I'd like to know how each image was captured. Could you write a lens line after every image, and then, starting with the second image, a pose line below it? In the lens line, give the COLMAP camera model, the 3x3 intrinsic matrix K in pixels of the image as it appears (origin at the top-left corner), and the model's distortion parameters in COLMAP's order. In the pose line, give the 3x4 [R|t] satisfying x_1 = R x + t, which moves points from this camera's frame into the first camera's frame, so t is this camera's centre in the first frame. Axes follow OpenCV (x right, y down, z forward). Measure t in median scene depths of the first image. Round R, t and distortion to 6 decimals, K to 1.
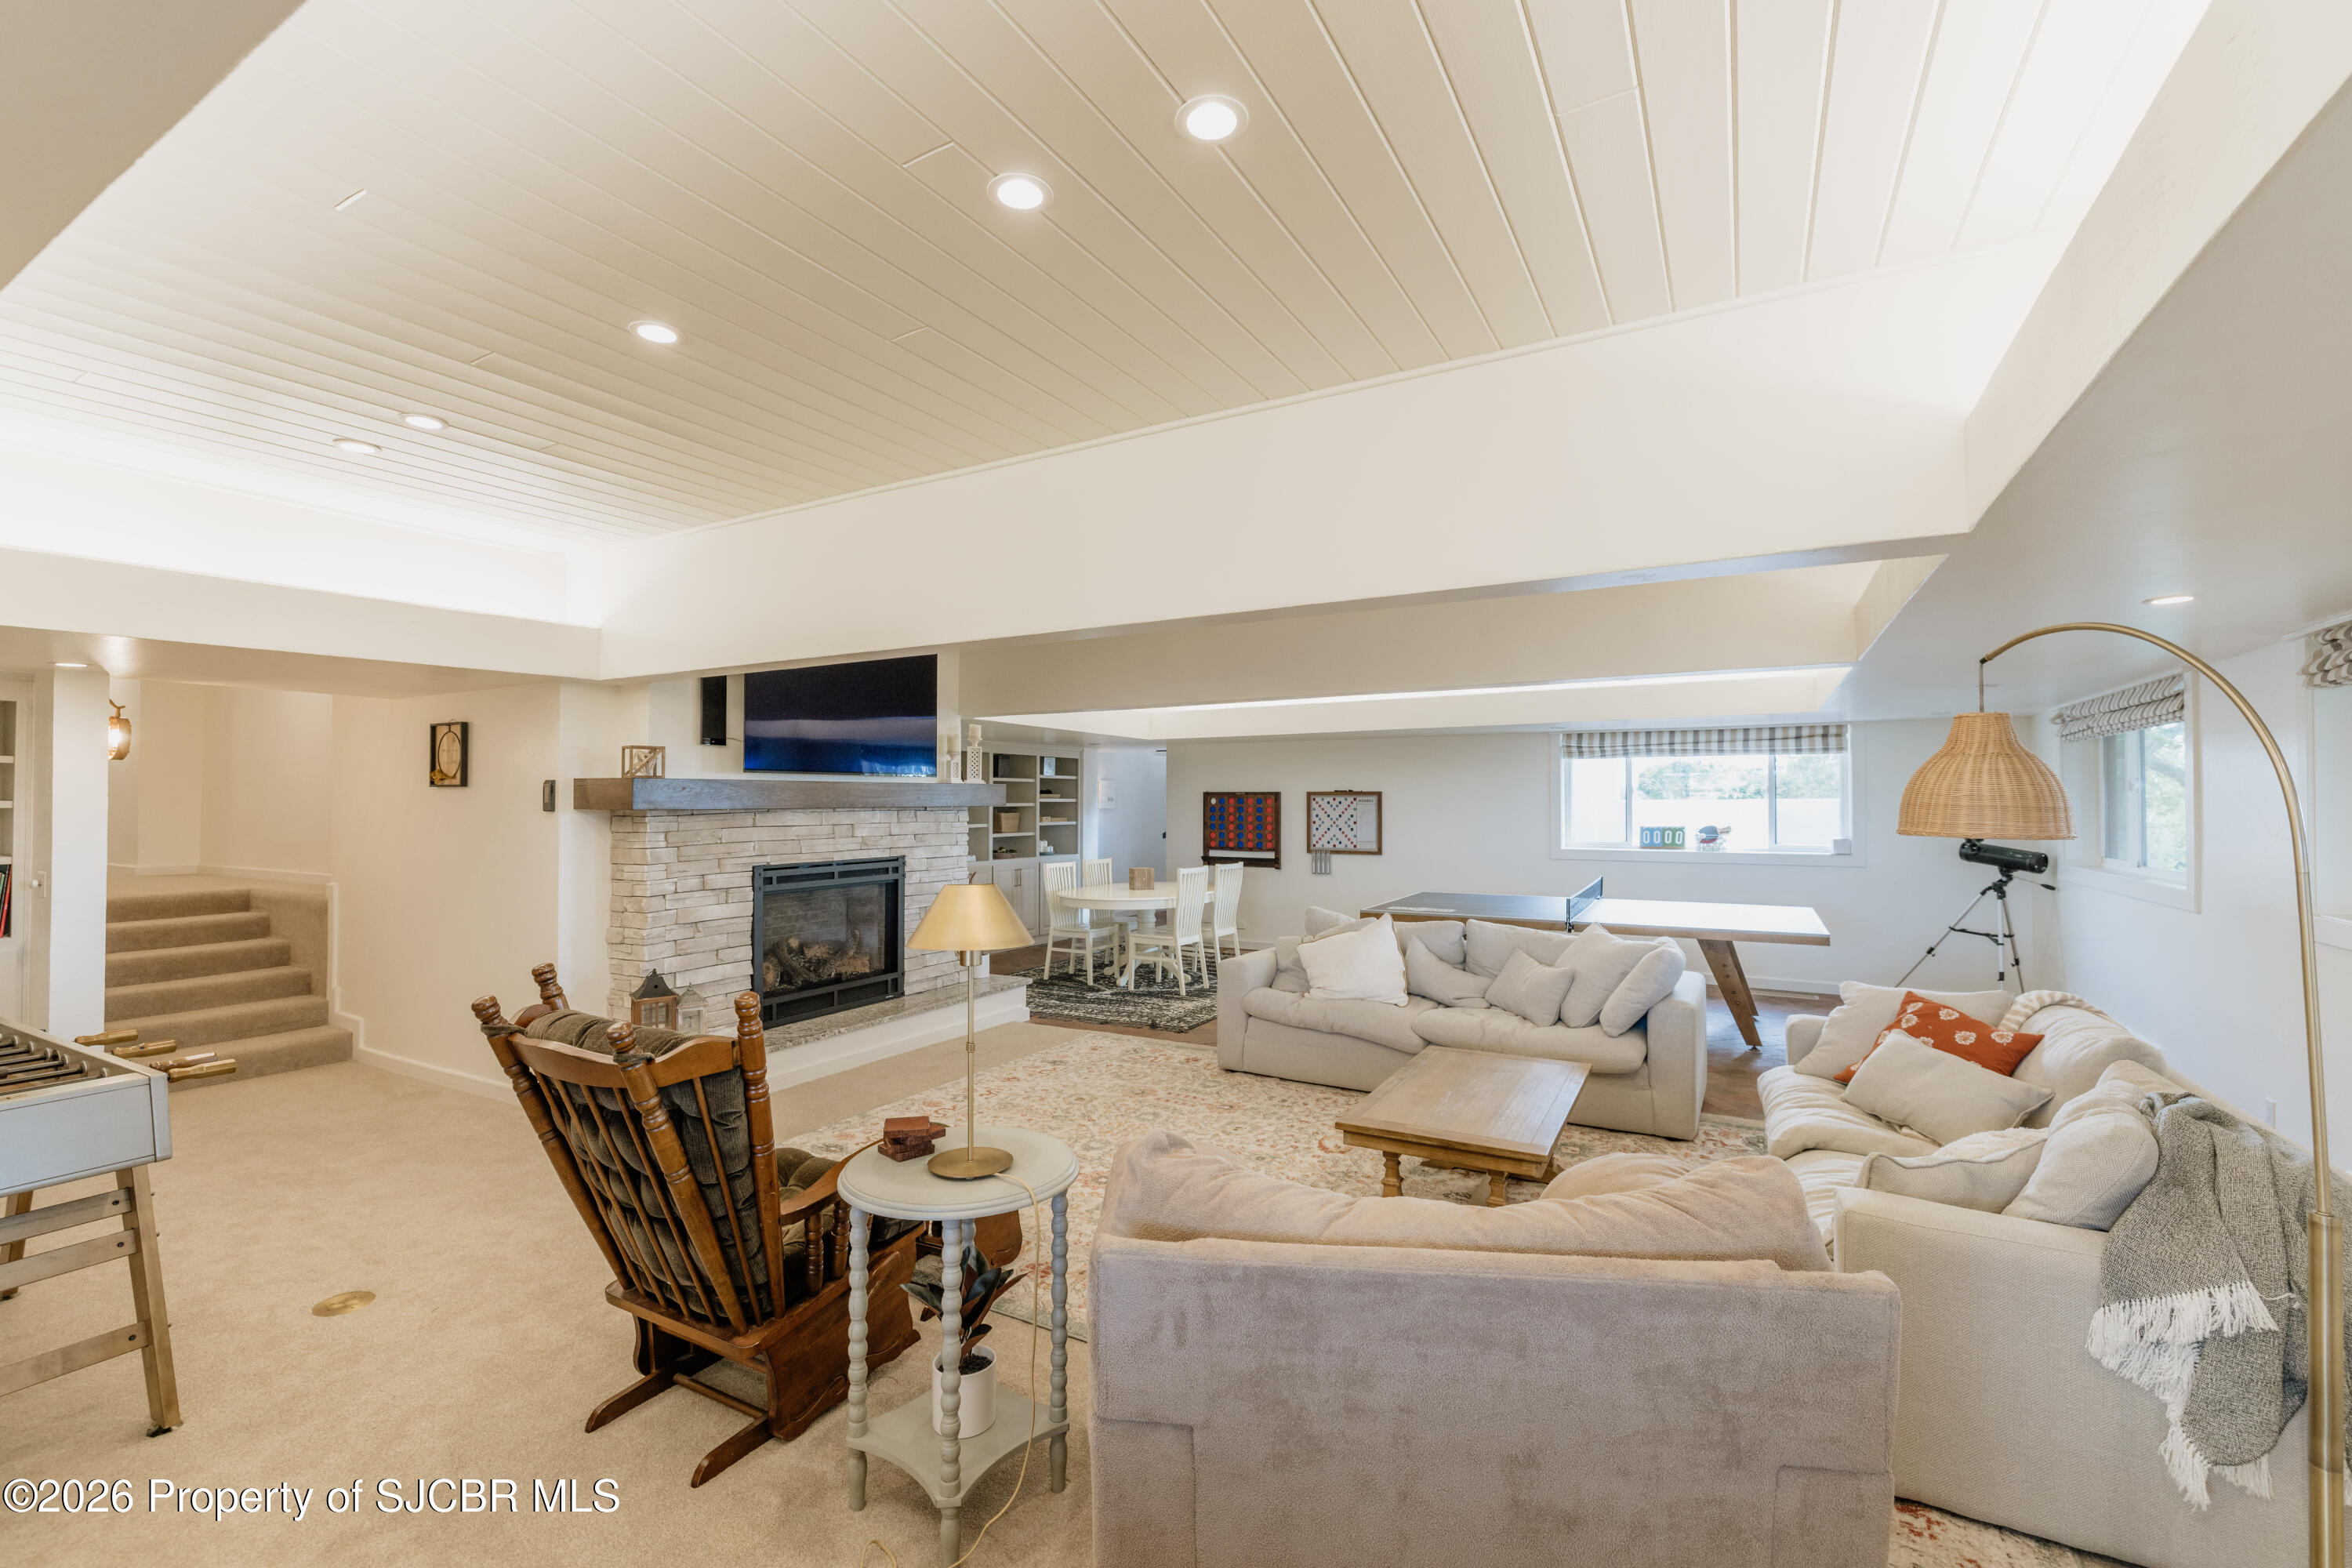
lens RADIAL K [[1025.6, 0, 1172.3], [0, 1025.6, 786.5], [0, 0, 1]] dist [-0.001961, 0.000513]
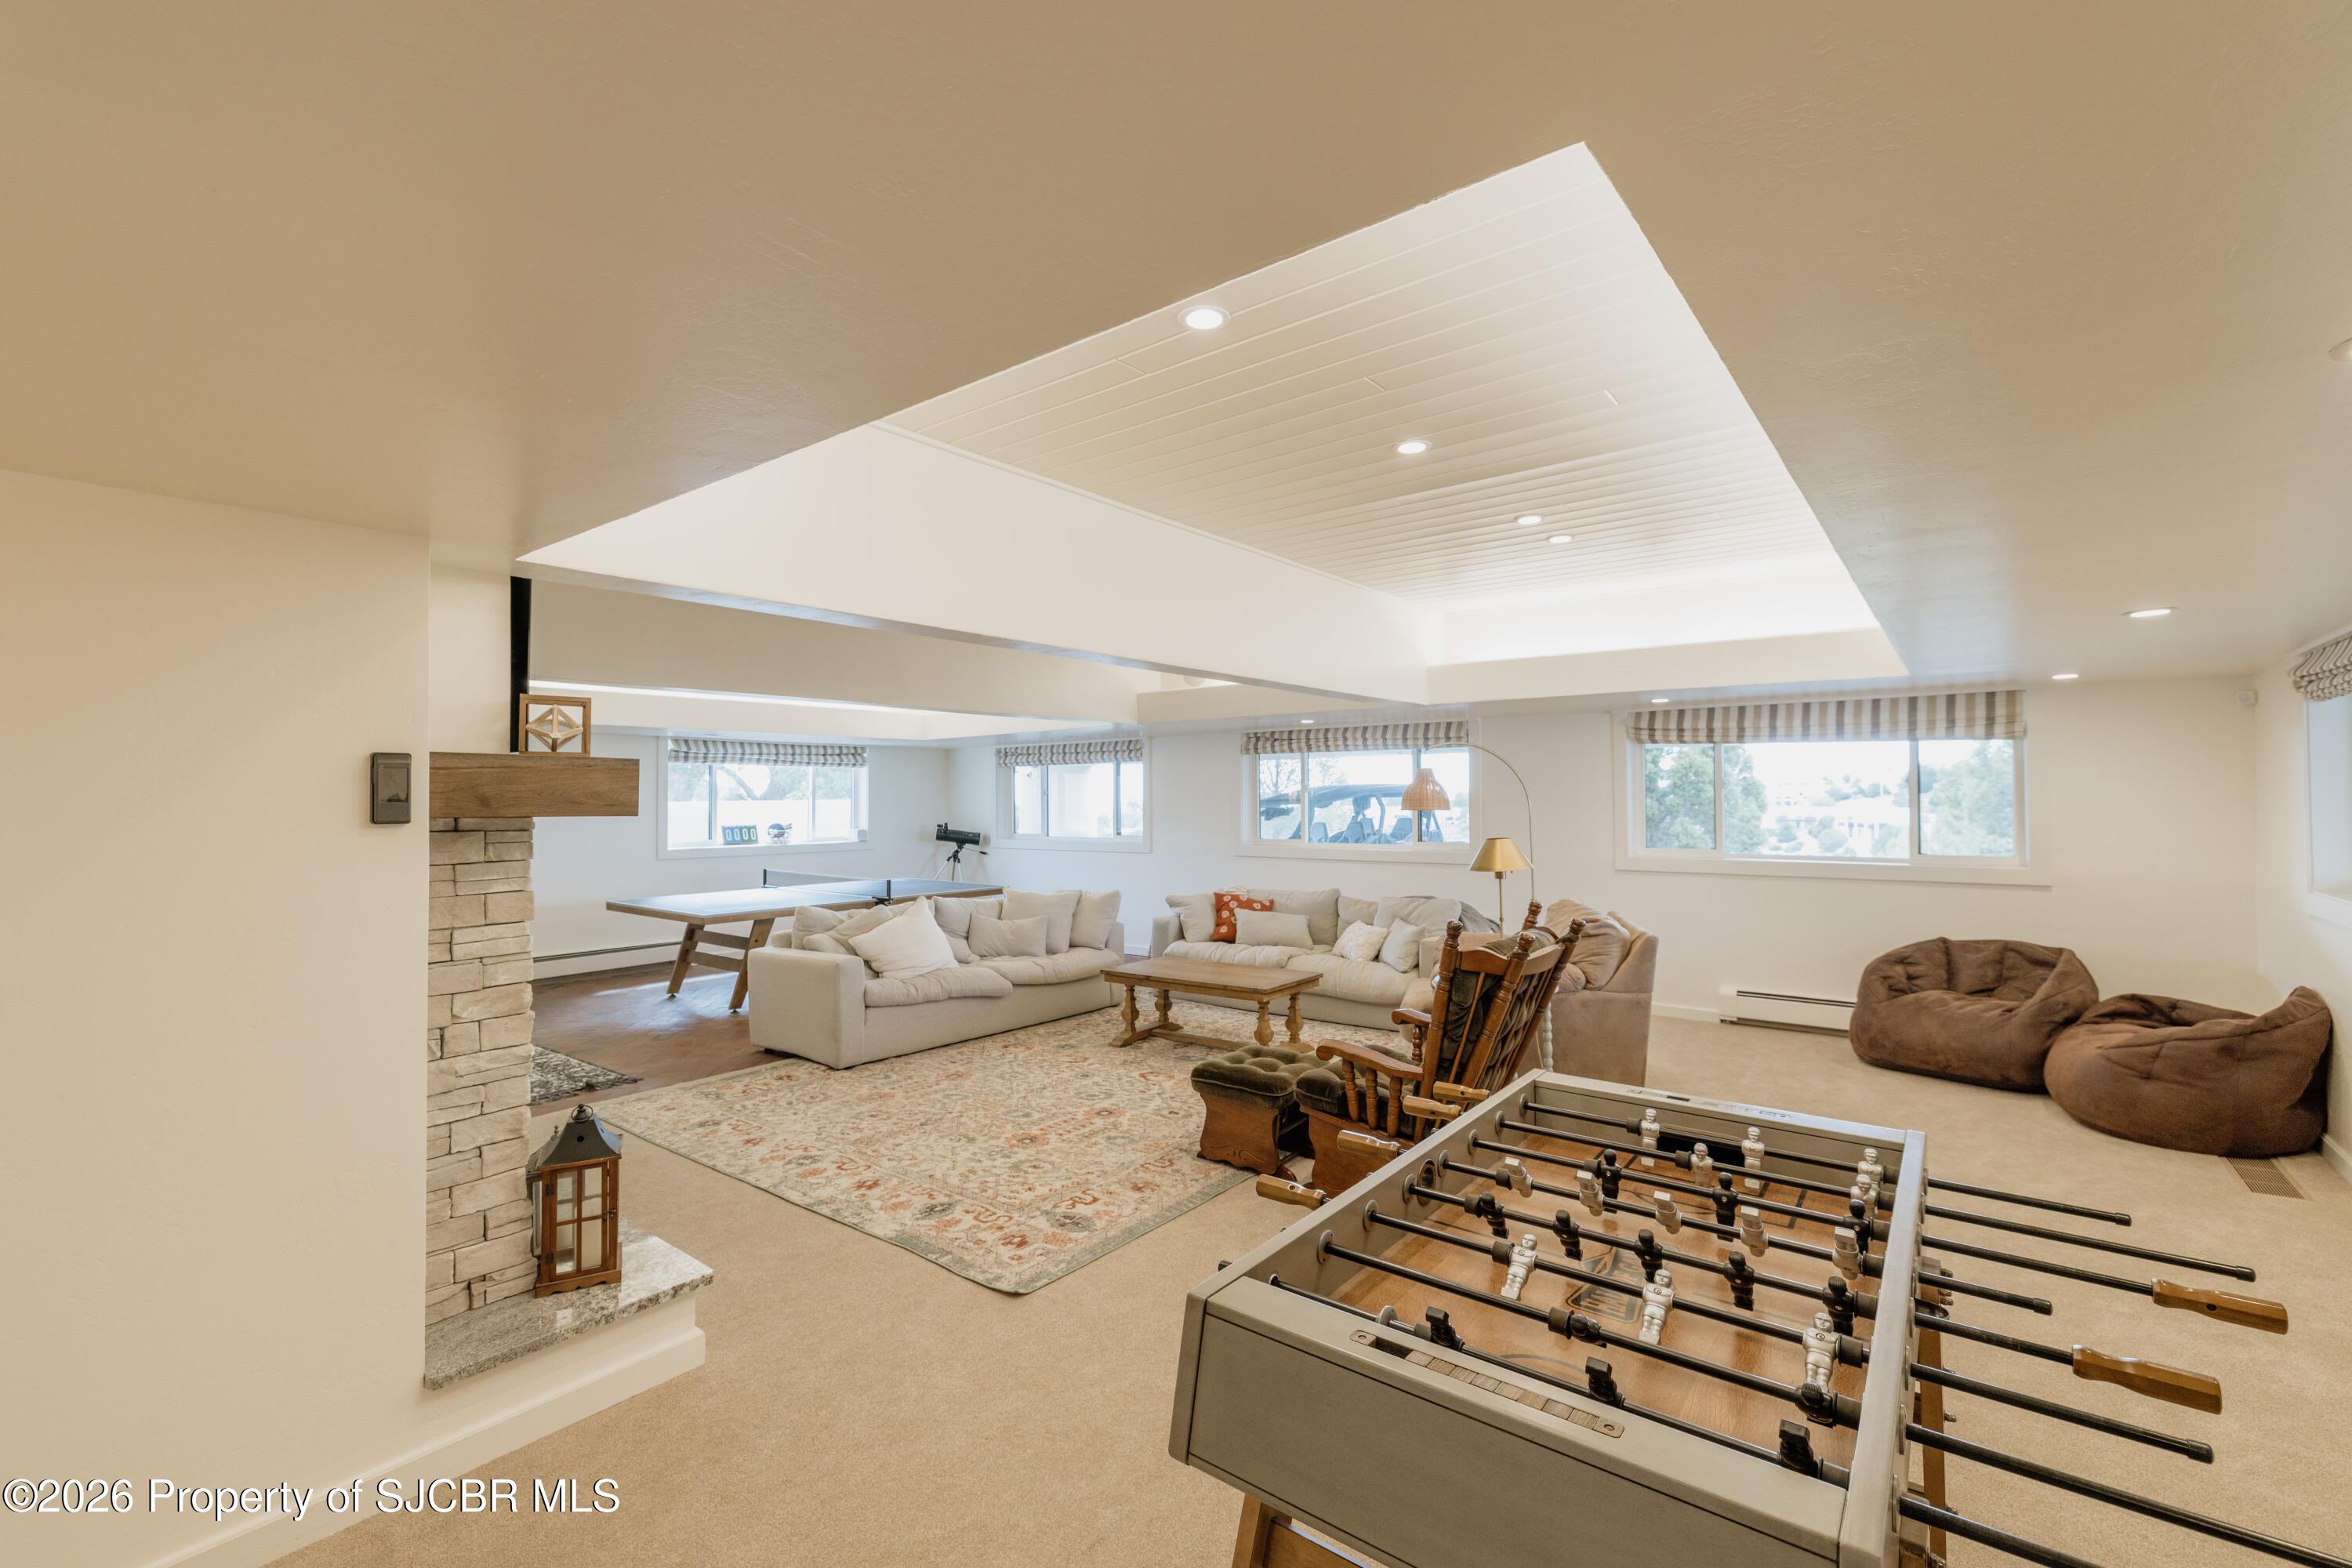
lens RADIAL K [[1025.6, 0, 1177.1], [0, 1025.6, 787.5], [0, 0, 1]] dist [-0.001961, 0.000513]
pose [[0.139528, 0.011833, 0.990147, -0.710339], [-0.005889, 0.999921, -0.011120, 0.007931], [-0.990201, -0.004279, 0.139586, 0.425175]]
